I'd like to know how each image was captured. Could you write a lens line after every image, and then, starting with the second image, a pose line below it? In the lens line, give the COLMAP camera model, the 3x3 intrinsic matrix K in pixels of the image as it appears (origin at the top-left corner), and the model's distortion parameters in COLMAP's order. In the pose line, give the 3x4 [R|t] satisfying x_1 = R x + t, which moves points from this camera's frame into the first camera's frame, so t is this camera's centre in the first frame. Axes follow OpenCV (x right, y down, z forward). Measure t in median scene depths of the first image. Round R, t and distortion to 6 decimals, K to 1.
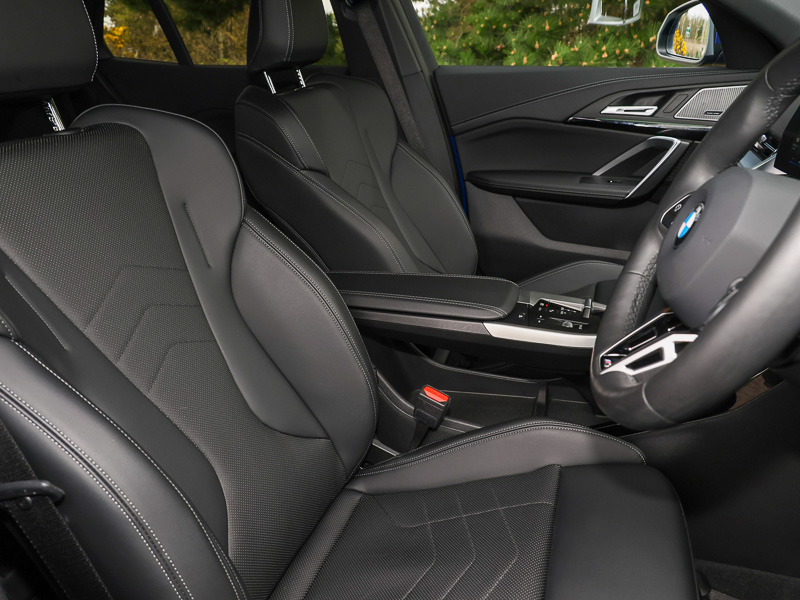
lens RADIAL K [[629.1, 0, 400.0], [0, 629.1, 300.0], [0, 0, 1]] dist [0.001167, 0.007903]
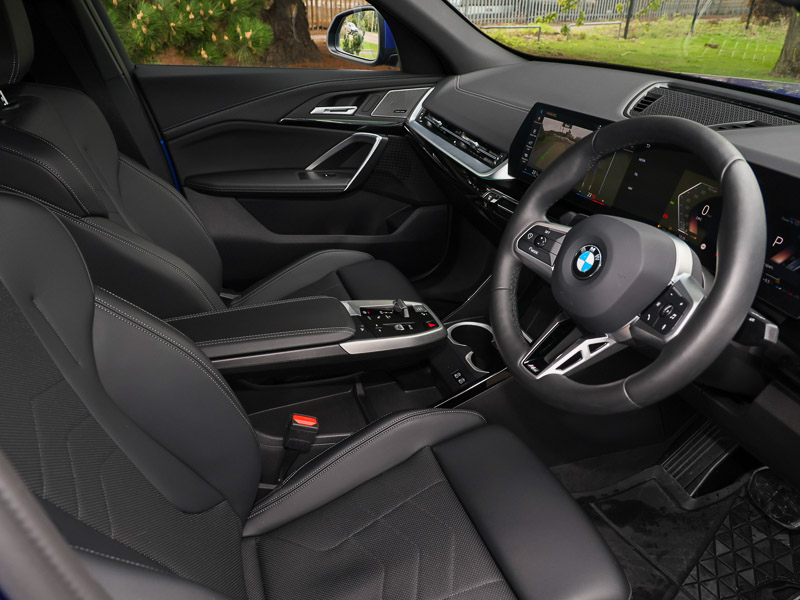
lens RADIAL K [[629.1, 0, 400.0], [0, 629.1, 300.0], [0, 0, 1]] dist [0.001167, 0.007903]
pose [[0.813471, -0.204826, 0.544344, -0.197627], [0.169378, 0.978797, 0.115183, -0.080380], [-0.556395, -0.001498, 0.830916, 0.021753]]
